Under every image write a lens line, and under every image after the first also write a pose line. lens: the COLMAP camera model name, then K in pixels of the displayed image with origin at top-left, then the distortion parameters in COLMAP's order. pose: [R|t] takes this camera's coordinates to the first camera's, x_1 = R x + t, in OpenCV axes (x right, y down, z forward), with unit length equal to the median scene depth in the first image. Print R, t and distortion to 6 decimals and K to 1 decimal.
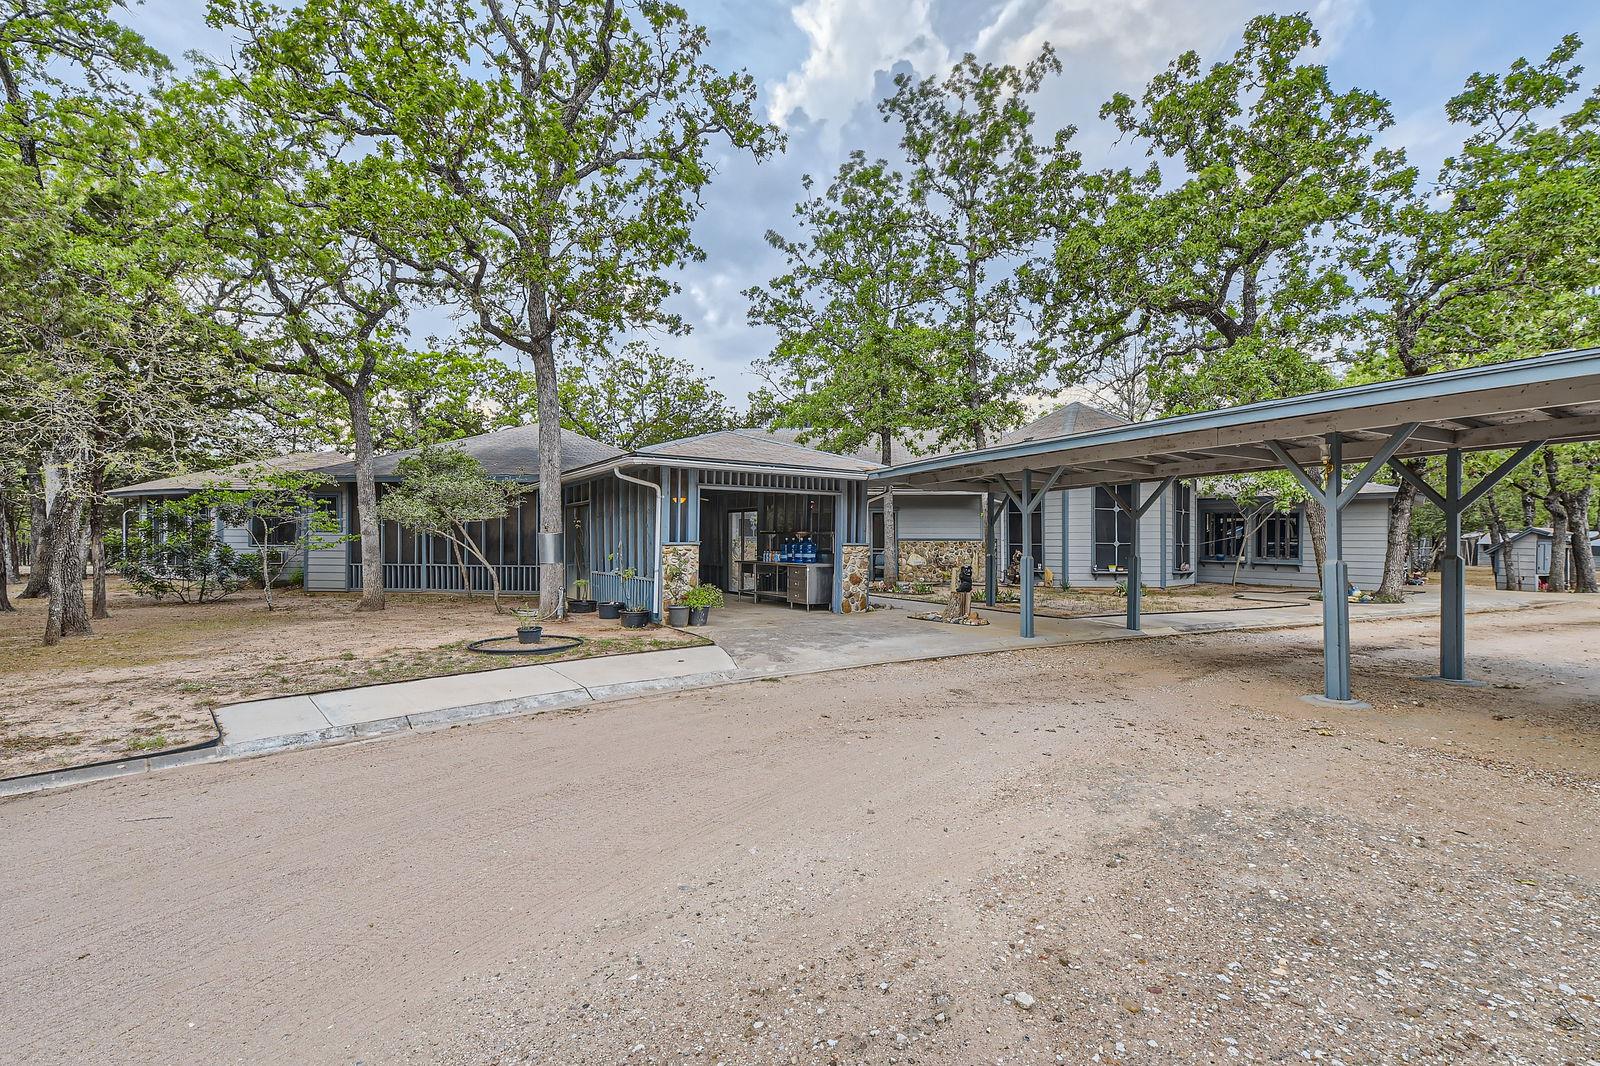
lens RADIAL K [[721.5, 0, 798.9], [0, 721.5, 548.1], [0, 0, 1]] dist [0.011669, 0.000071]
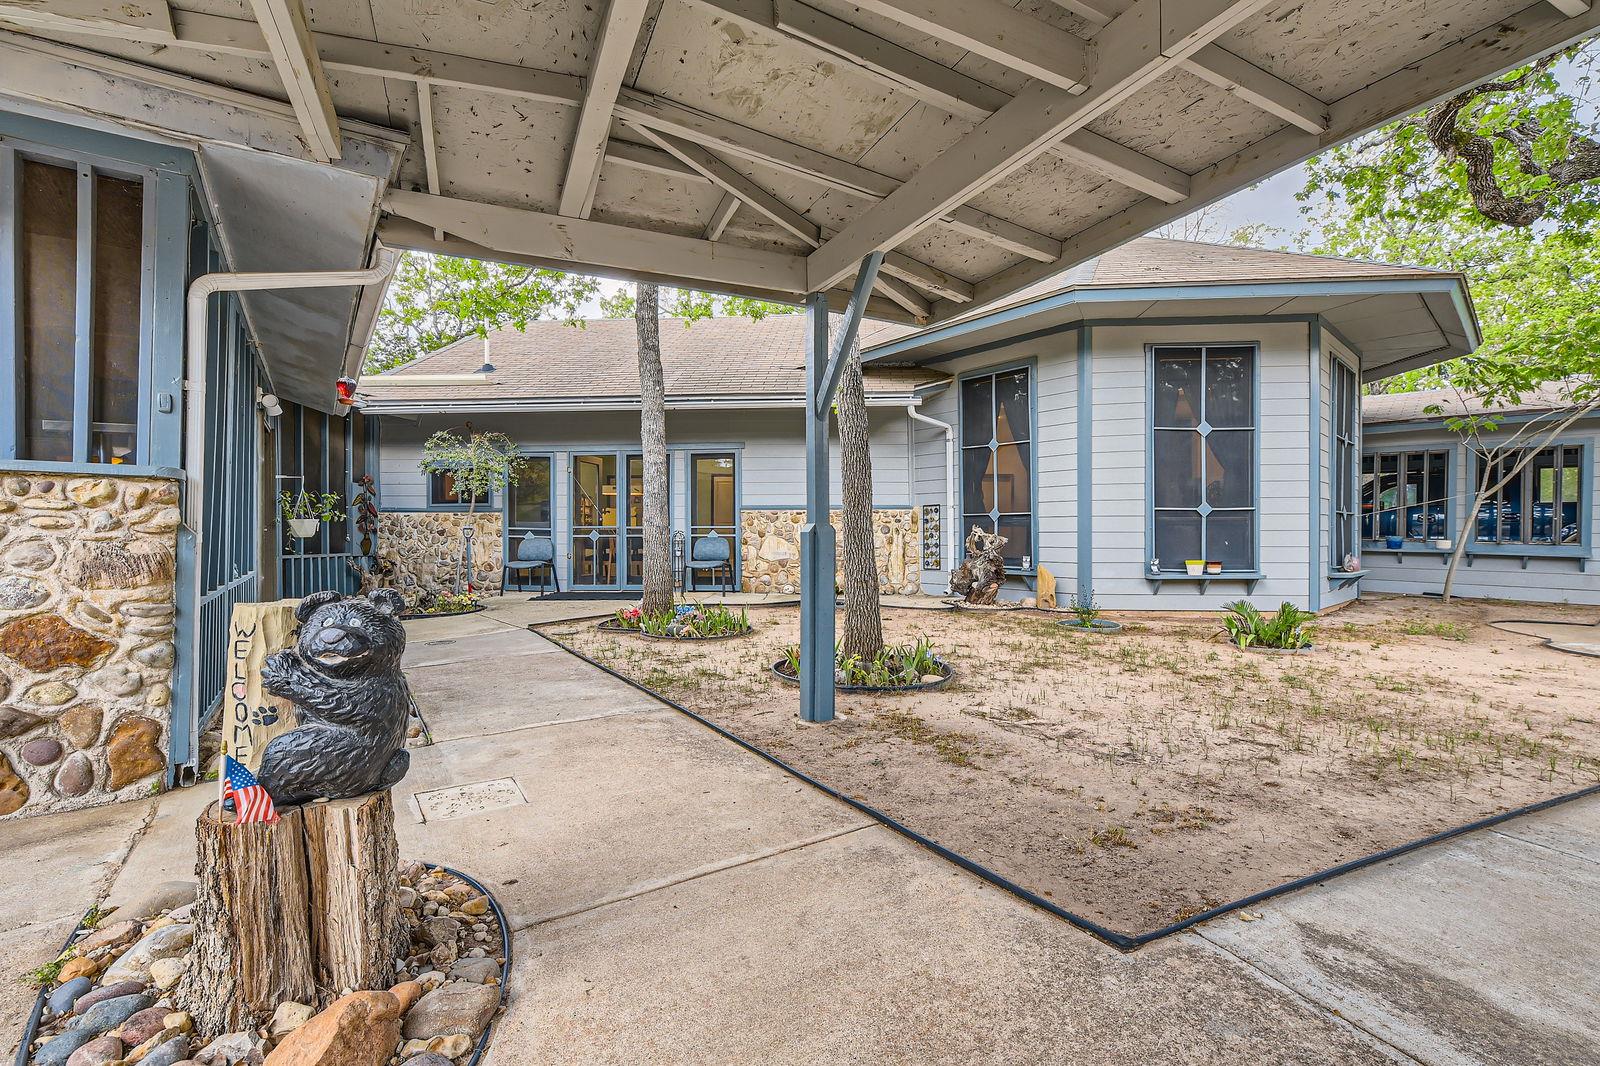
lens RADIAL K [[708.5, 0, 801.7], [0, 708.5, 548.1], [0, 0, 1]] dist [-0.000404, -0.000360]
pose [[0.999885, -0.002913, -0.014853, 0.234242], [0.003112, 0.999905, 0.013405, 0.011993], [0.014812, -0.013449, 0.999800, 0.652620]]
